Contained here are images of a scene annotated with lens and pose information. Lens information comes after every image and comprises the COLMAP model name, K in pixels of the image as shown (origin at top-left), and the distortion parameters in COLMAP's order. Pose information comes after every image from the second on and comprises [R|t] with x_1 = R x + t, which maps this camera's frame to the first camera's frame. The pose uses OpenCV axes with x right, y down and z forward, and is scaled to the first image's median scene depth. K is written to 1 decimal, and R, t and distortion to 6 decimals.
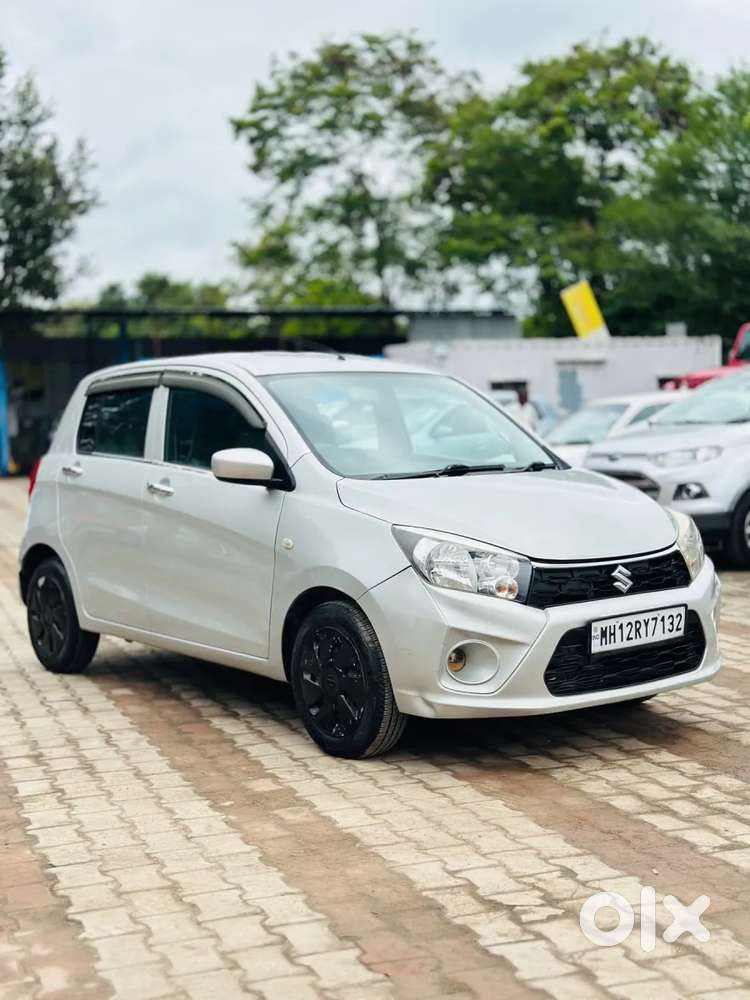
lens RADIAL K [[1408.7, 0, 375.0], [0, 1408.7, 500.0], [0, 0, 1]] dist [0.174135, -0.332237]
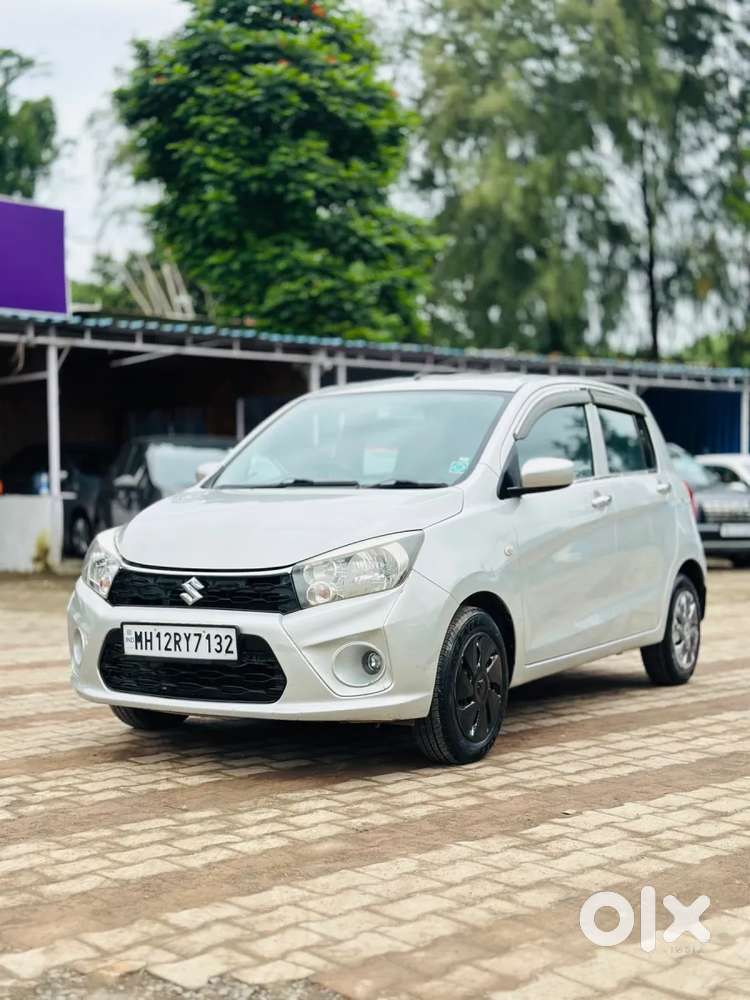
lens RADIAL K [[1408.7, 0, 375.0], [0, 1408.7, 500.0], [0, 0, 1]] dist [0.174135, -0.332237]
pose [[0.368040, 0.029481, -0.929343, 1.093727], [-0.061745, 0.998066, 0.007209, -0.021904], [0.927758, 0.054729, 0.369148, 0.721163]]
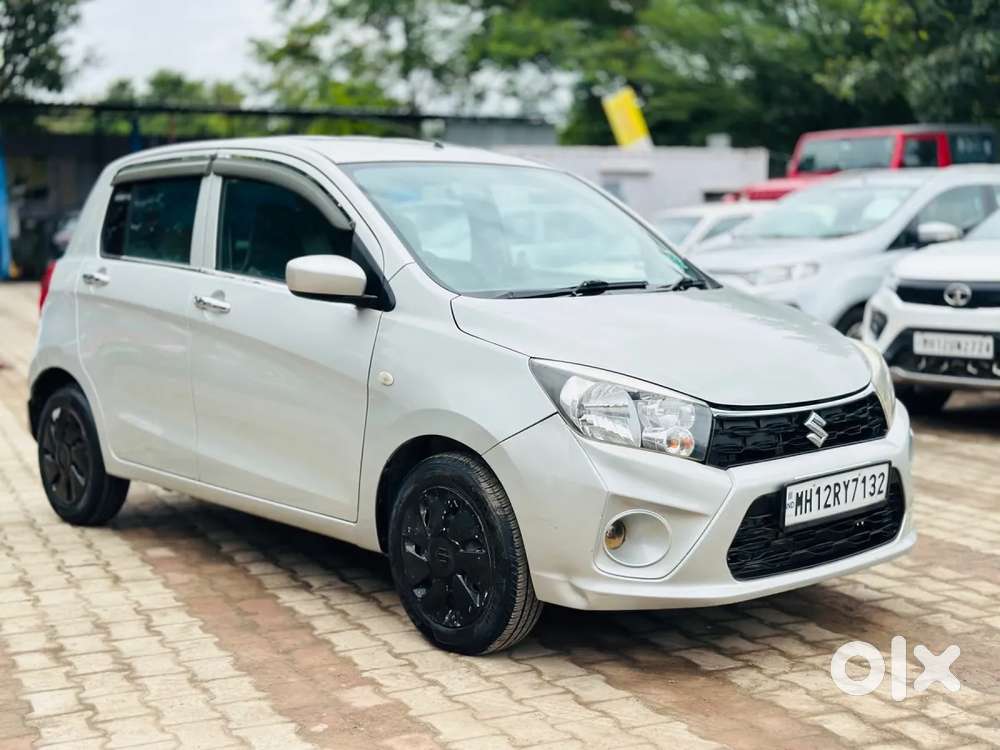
lens RADIAL K [[1408.7, 0, 509.2], [0, 1408.7, 381.0], [0, 0, 1]] dist [0.174135, -0.332237]
pose [[0.996365, 0.011258, 0.084435, -0.060864], [-0.015340, 0.998737, 0.047851, -0.006312], [-0.083790, -0.048973, 0.995279, 0.219178]]
